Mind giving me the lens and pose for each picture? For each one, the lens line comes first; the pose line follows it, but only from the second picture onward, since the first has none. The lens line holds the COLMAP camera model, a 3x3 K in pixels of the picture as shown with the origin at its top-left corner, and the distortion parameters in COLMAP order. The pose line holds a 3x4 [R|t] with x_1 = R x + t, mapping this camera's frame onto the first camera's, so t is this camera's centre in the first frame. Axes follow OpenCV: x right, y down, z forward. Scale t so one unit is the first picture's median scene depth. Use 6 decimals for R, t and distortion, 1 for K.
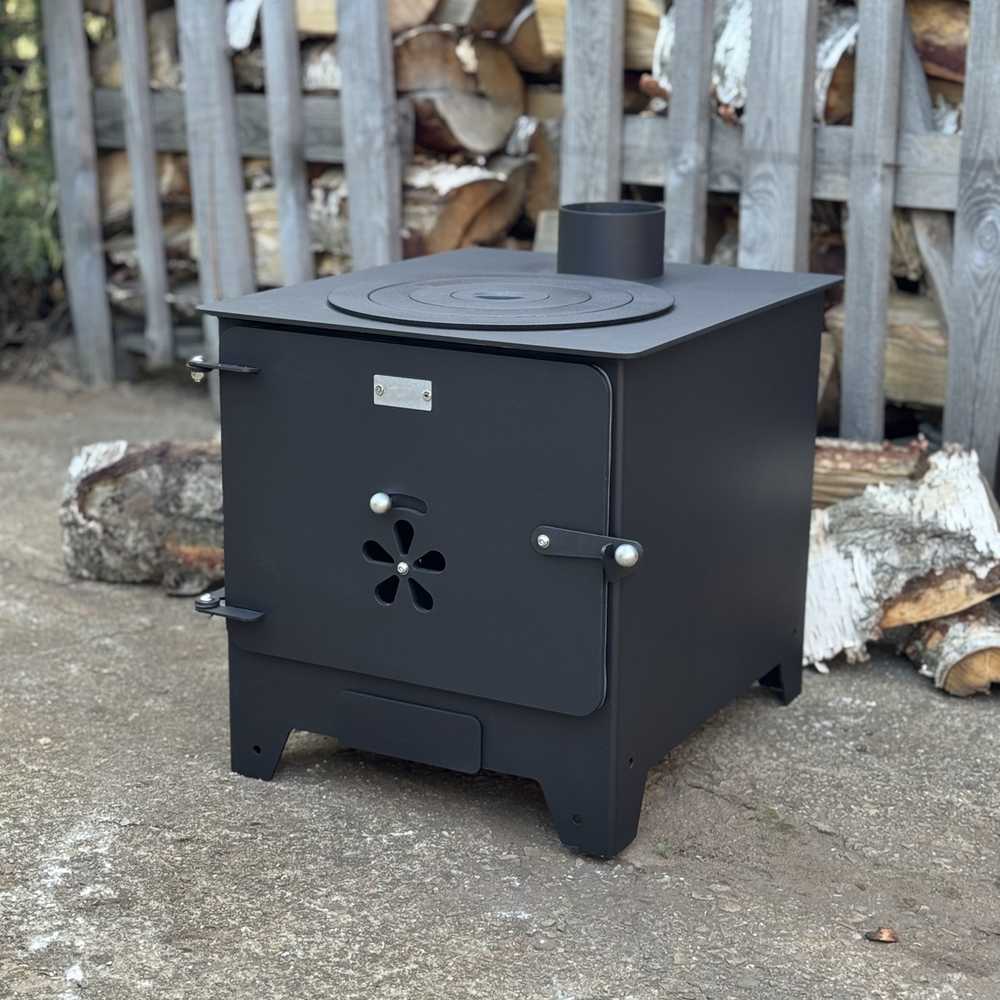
lens RADIAL K [[1984.7, 0, 500.0], [0, 1984.7, 500.0], [0, 0, 1]] dist [0.109935, 0.001142]
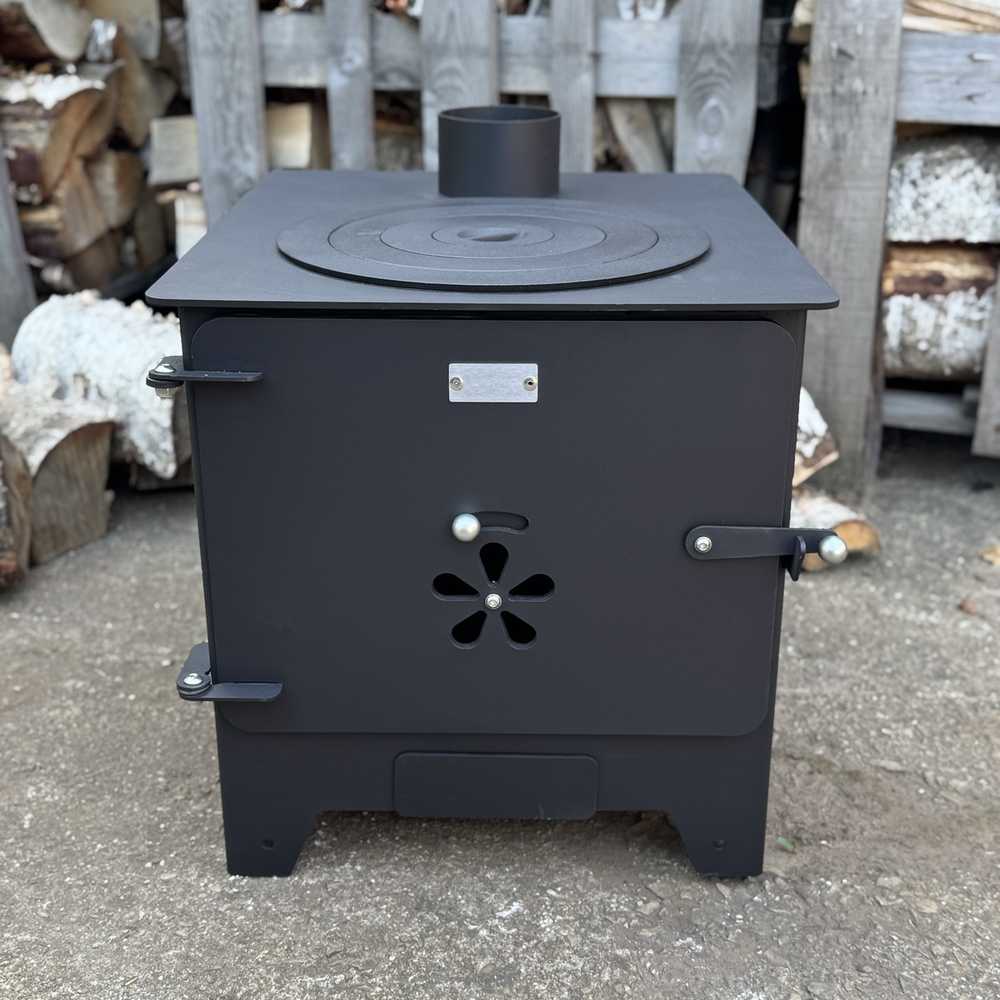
lens RADIAL K [[1412.4, 0, 500.0], [0, 1412.4, 500.0], [0, 0, 1]] dist [0.176373, -0.467277]
pose [[0.881758, -0.179958, 0.436025, -0.227555], [0.121752, 0.979872, 0.158202, -0.074745], [-0.455718, -0.086409, 0.885920, 0.404559]]
